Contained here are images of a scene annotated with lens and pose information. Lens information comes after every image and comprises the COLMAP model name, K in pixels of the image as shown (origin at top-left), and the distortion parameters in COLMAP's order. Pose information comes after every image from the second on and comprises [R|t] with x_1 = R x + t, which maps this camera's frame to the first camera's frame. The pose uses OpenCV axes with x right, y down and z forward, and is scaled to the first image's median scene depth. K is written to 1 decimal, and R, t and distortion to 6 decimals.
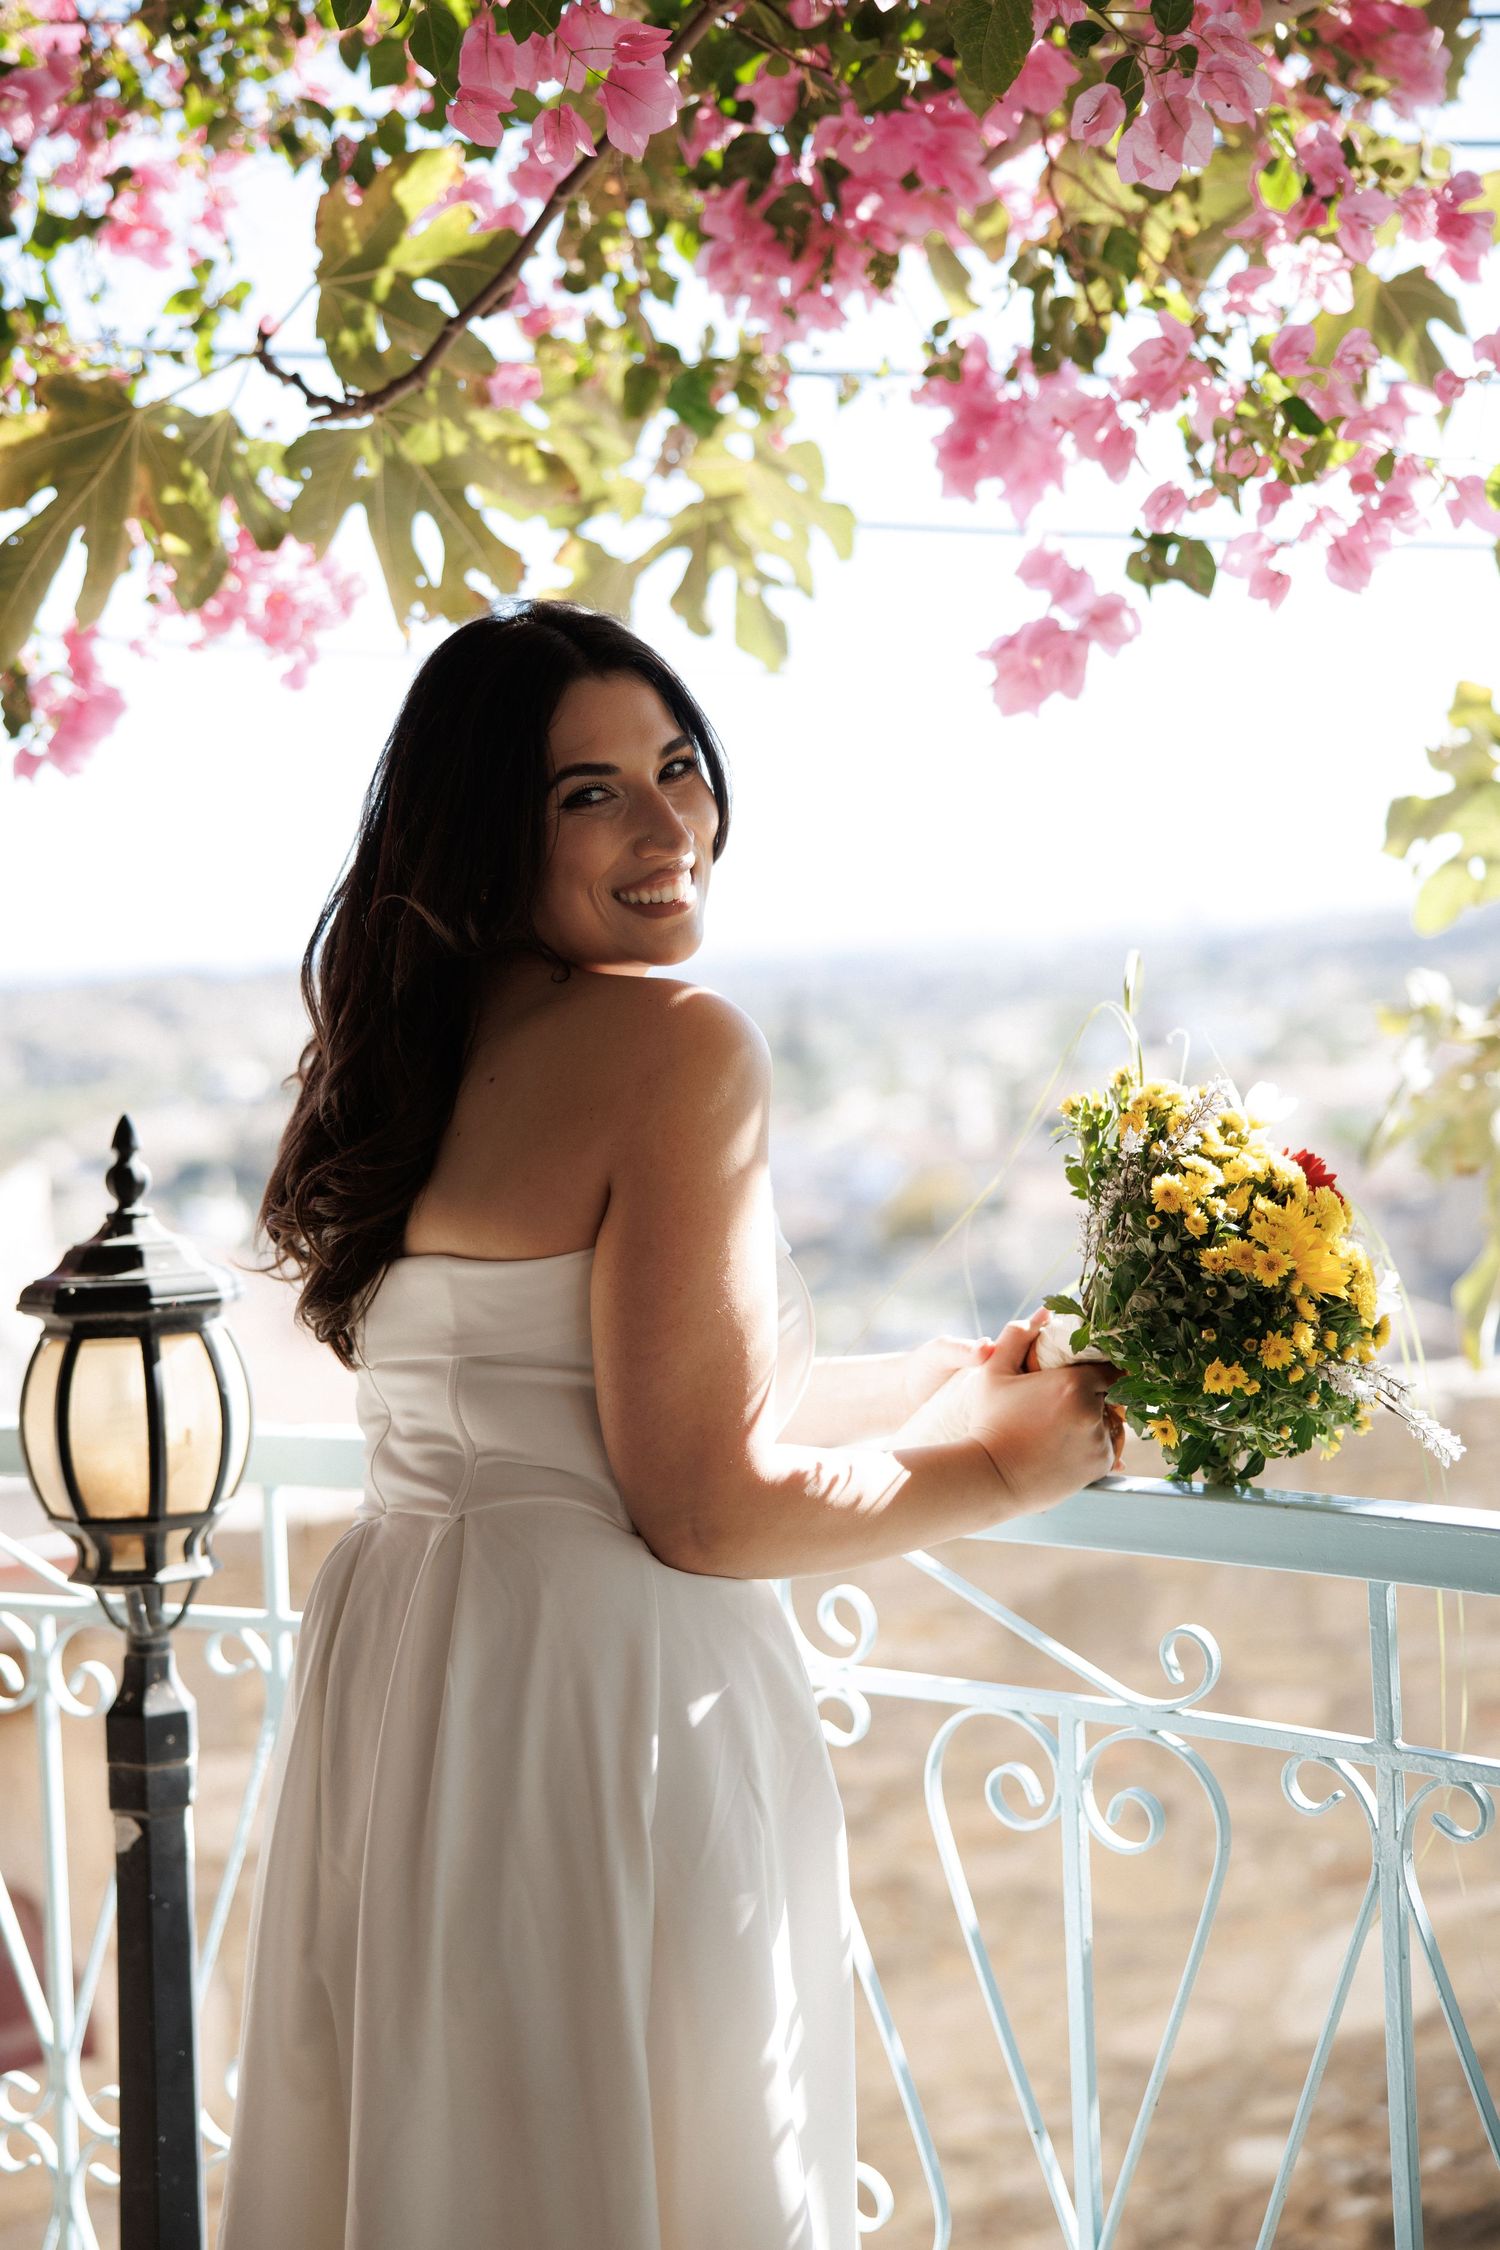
lens RADIAL K [[3287.3, 0, 750.0], [0, 3287.3, 1125.0], [0, 0, 1]] dist [-0.086726, 0.456982]
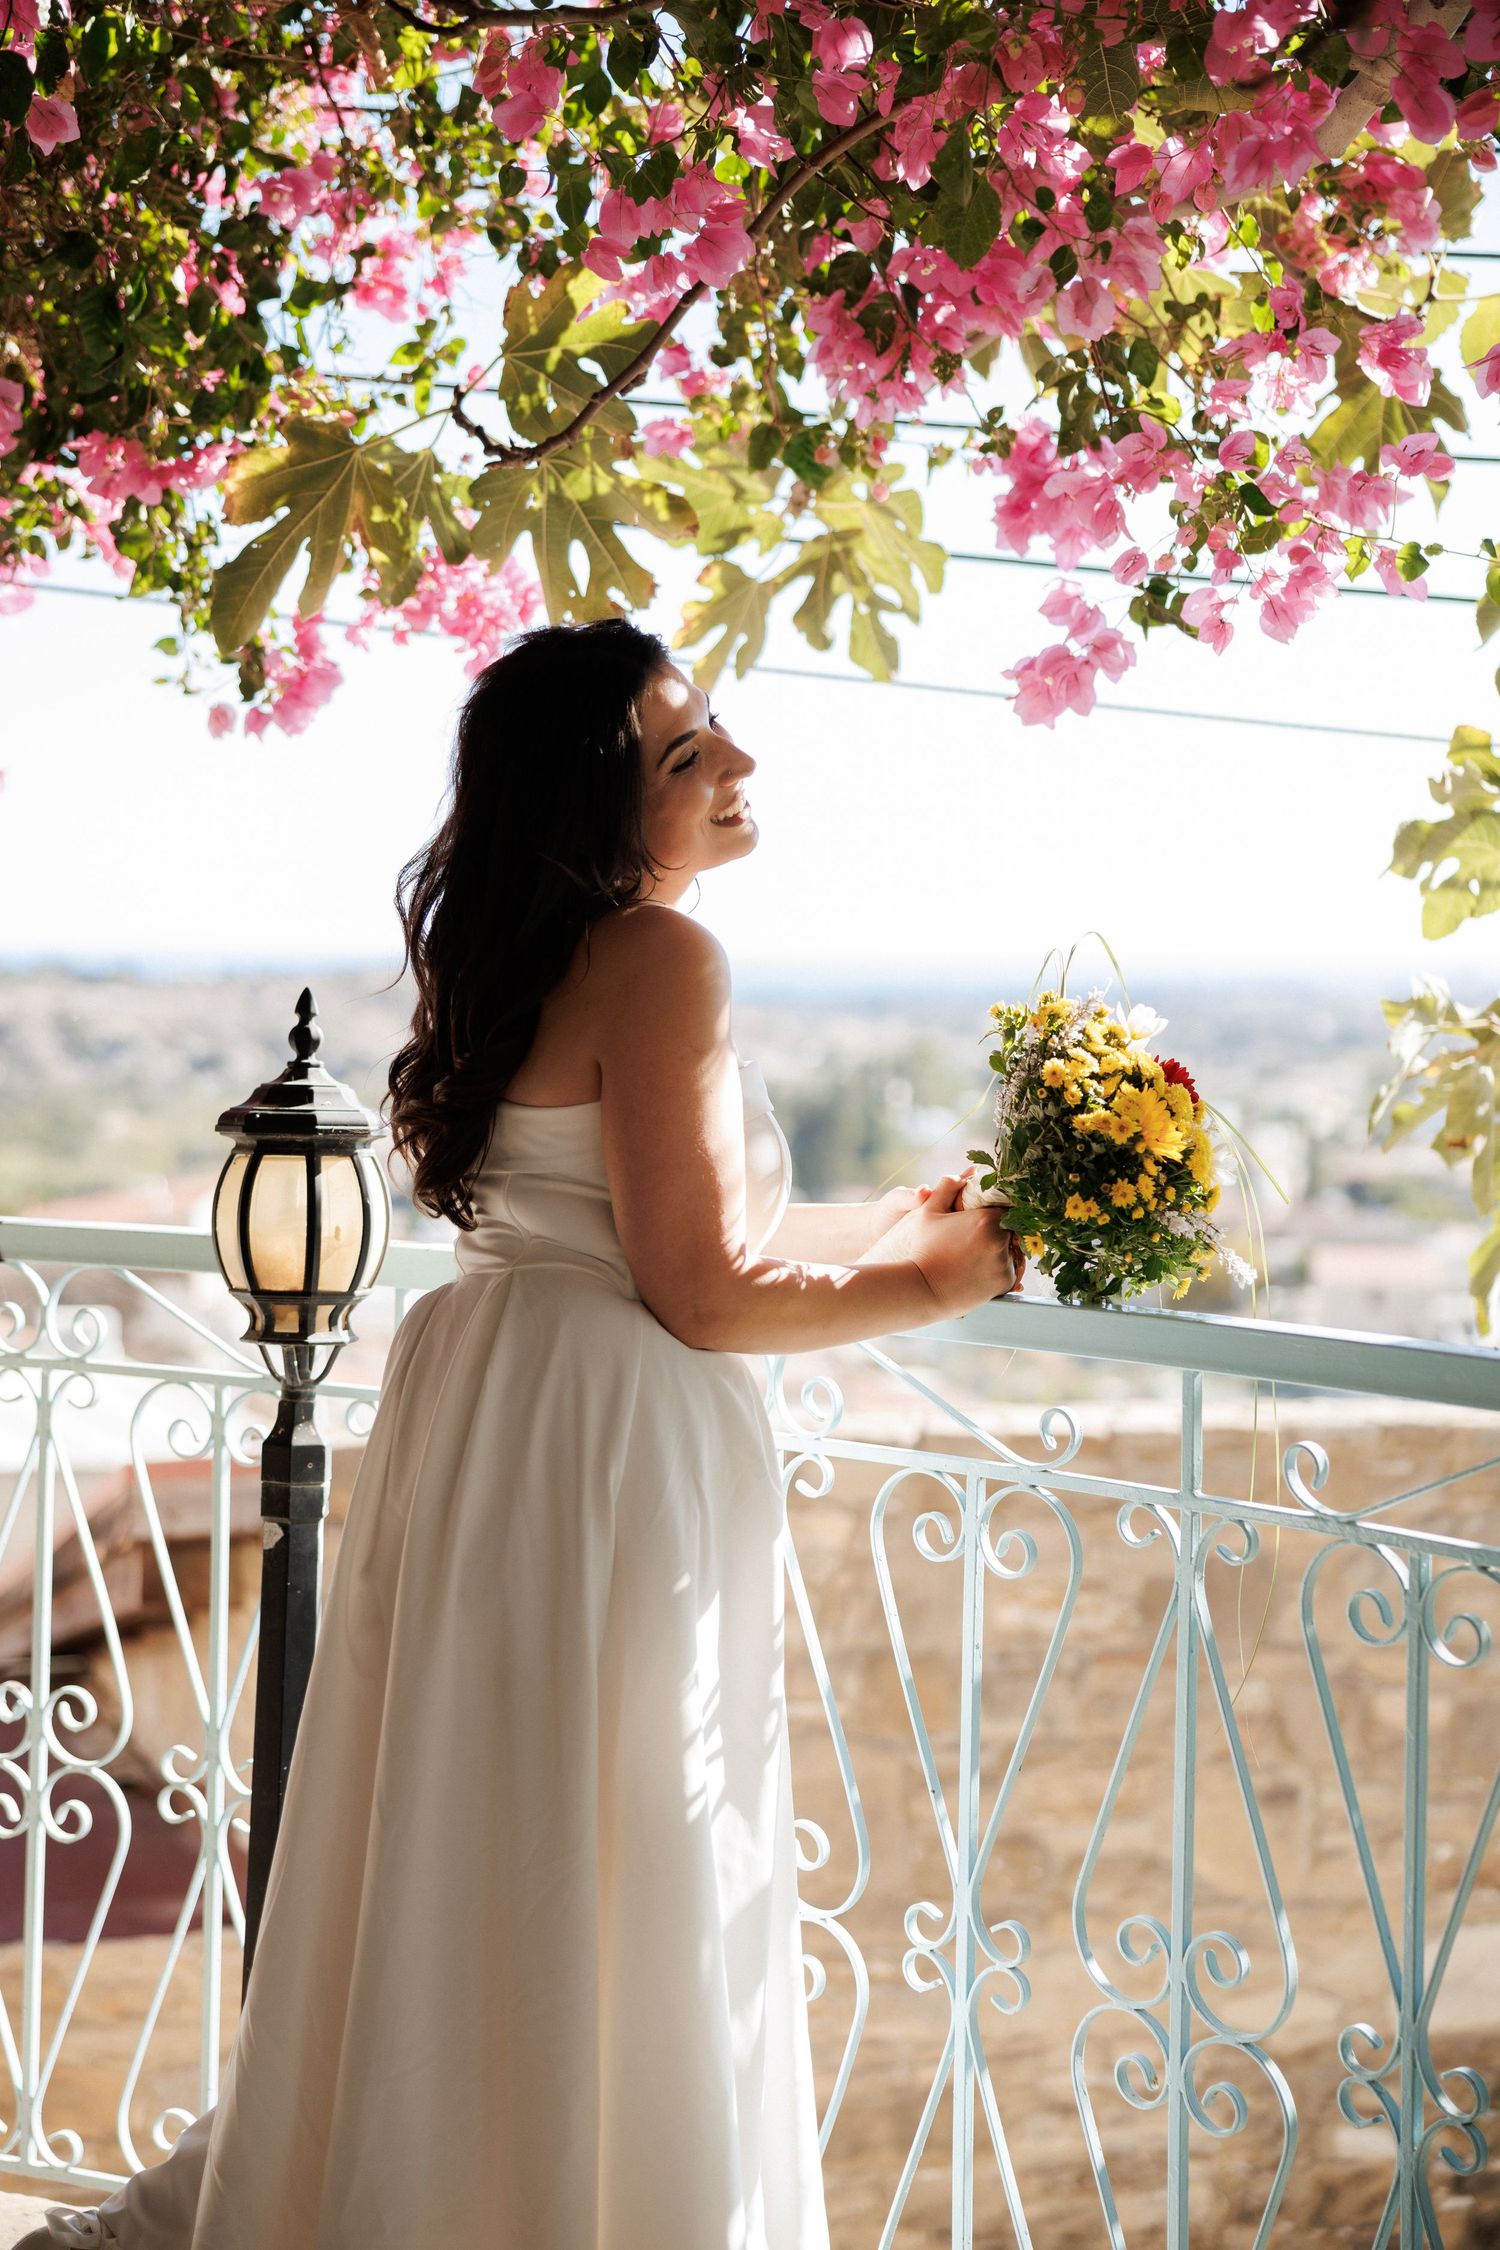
lens RADIAL K [[3488.9, 0, 750.0], [0, 3488.9, 1125.0], [0, 0, 1]] dist [-0.043990, -0.063242]
pose [[0.994834, 0.062737, -0.079810, 0.090077], [-0.063601, 0.997941, -0.008330, 0.046482], [0.079123, 0.013363, 0.996775, -0.336930]]
